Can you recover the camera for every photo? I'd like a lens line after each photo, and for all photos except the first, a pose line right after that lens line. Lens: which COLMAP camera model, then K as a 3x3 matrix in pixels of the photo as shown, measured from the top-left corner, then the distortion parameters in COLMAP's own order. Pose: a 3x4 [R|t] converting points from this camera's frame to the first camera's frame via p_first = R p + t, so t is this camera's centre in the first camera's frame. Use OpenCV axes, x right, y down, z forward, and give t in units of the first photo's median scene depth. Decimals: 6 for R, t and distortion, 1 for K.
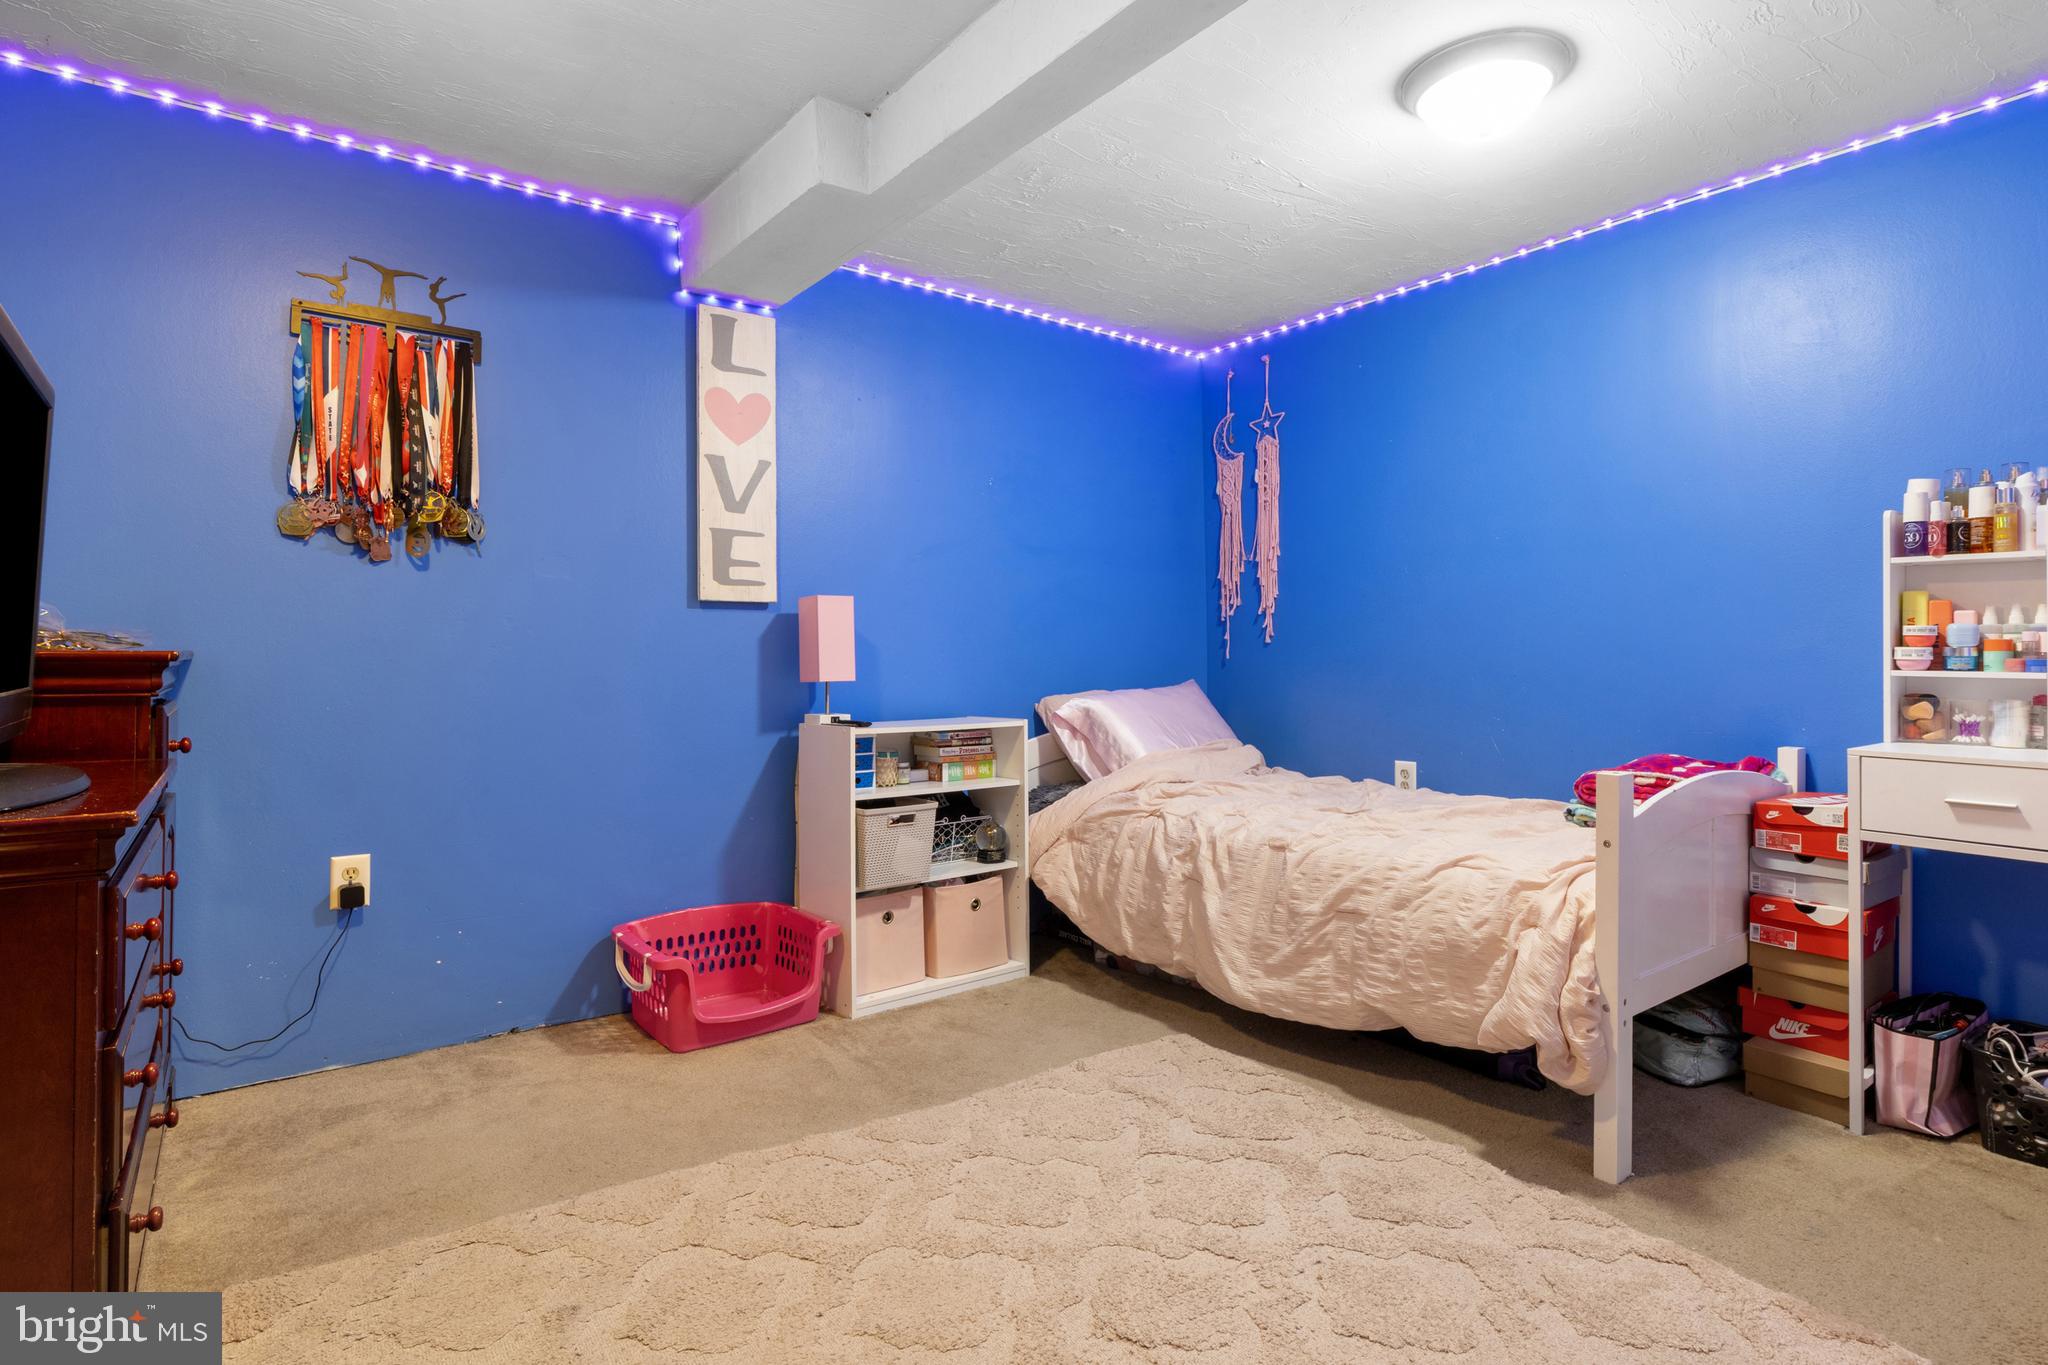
lens RADIAL K [[1013.6, 0, 1041.5], [0, 1013.6, 640.3], [0, 0, 1]] dist [-0.004660, -0.003266]
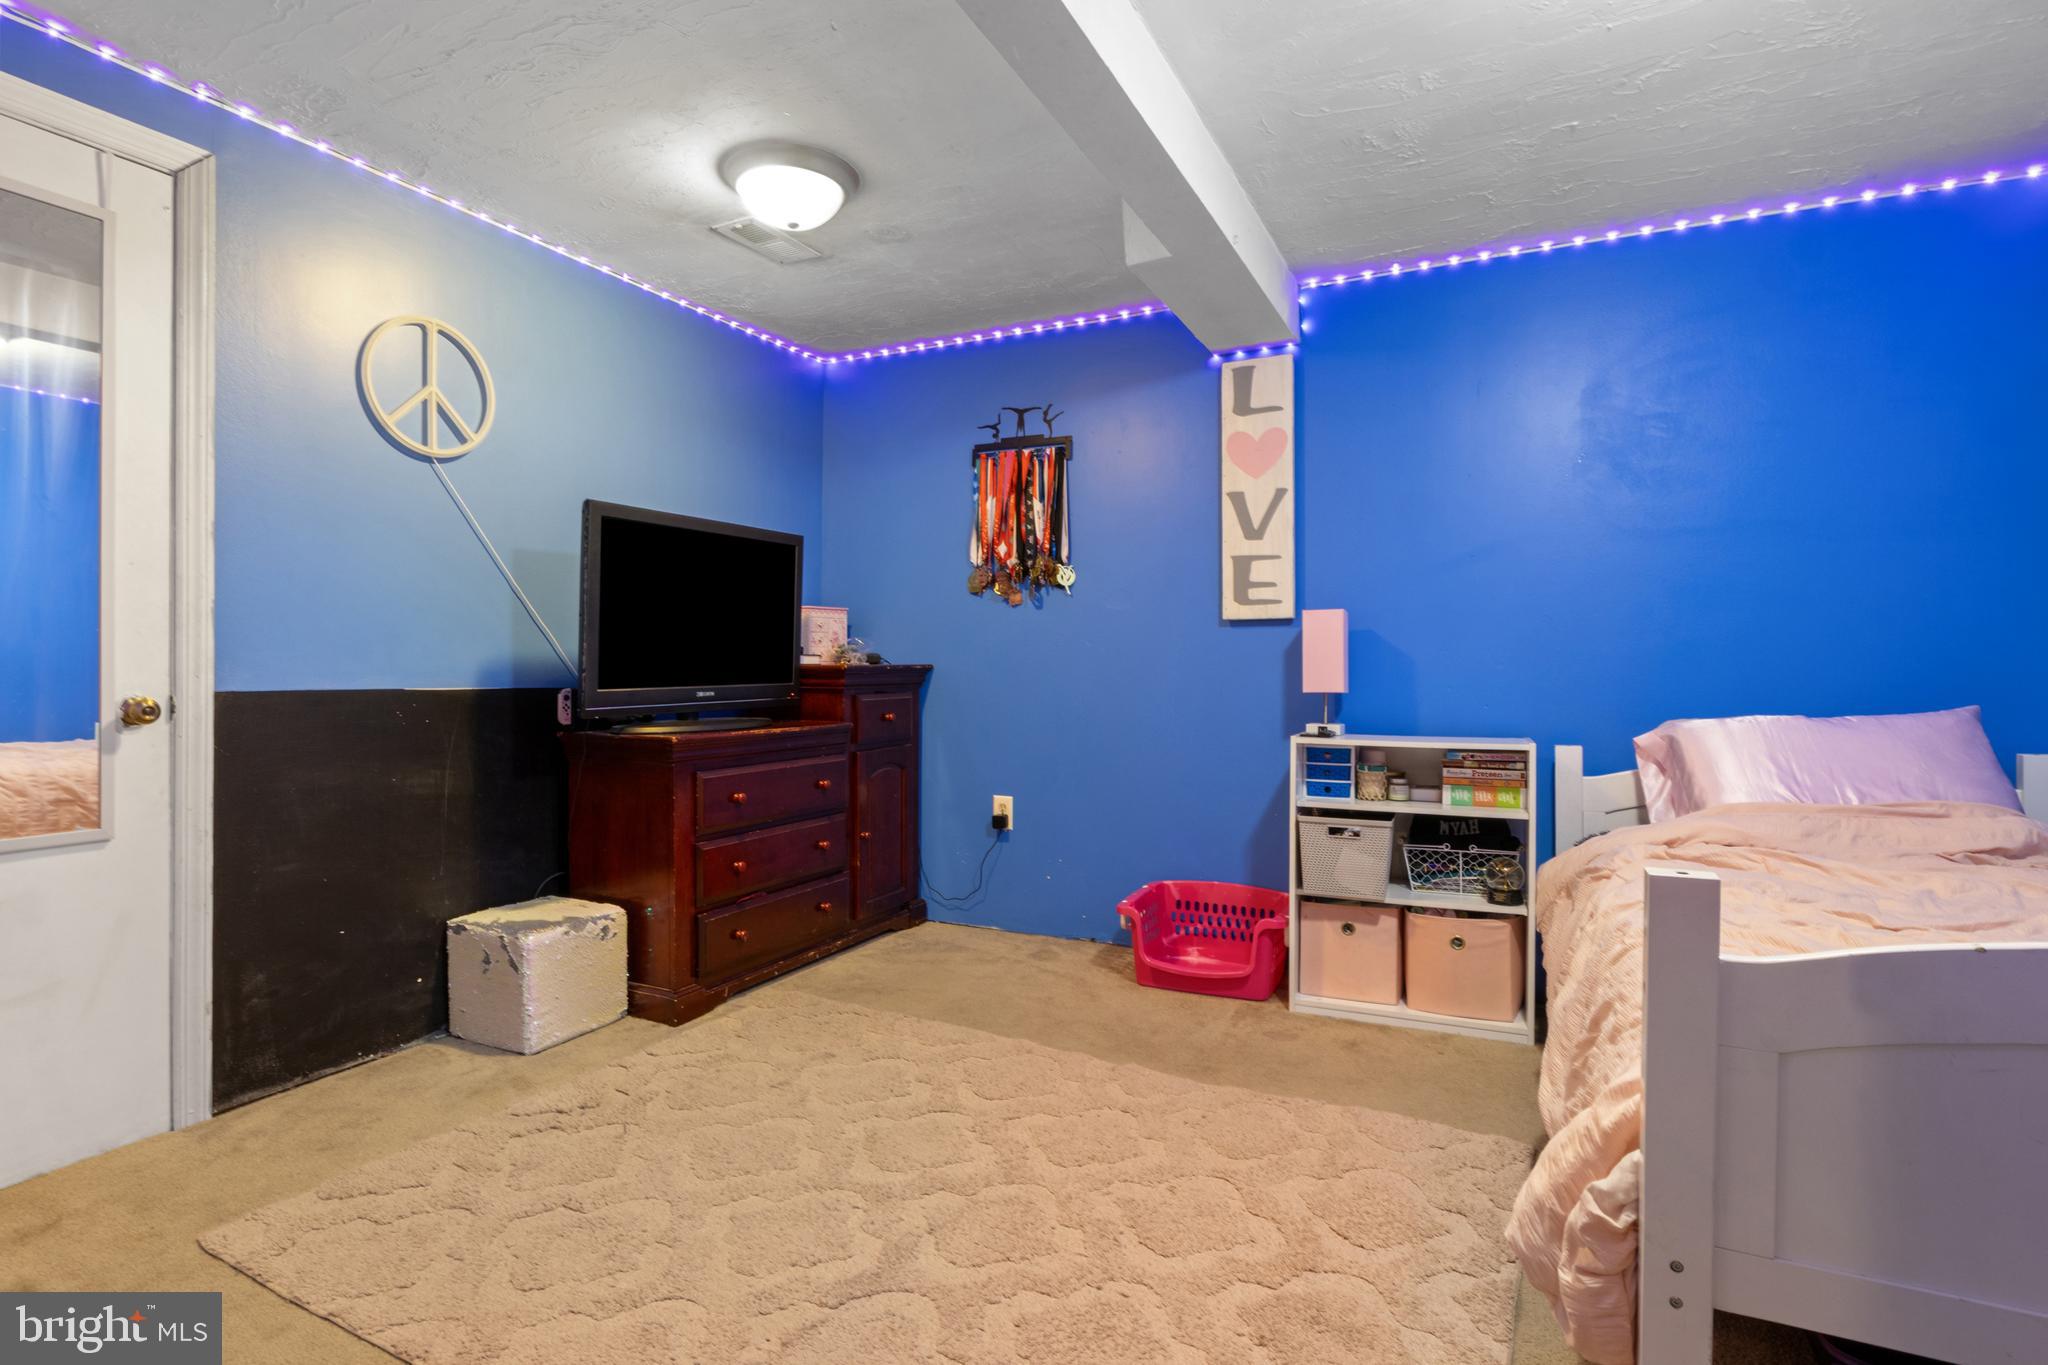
lens RADIAL K [[1013.6, 0, 1035.7], [0, 1013.6, 676.3], [0, 0, 1]] dist [-0.004660, -0.003266]
pose [[0.463875, 0.008864, -0.885856, 0.594471], [0.012802, 0.999778, 0.016708, 0.003333], [0.885808, -0.019091, 0.463659, 0.268051]]
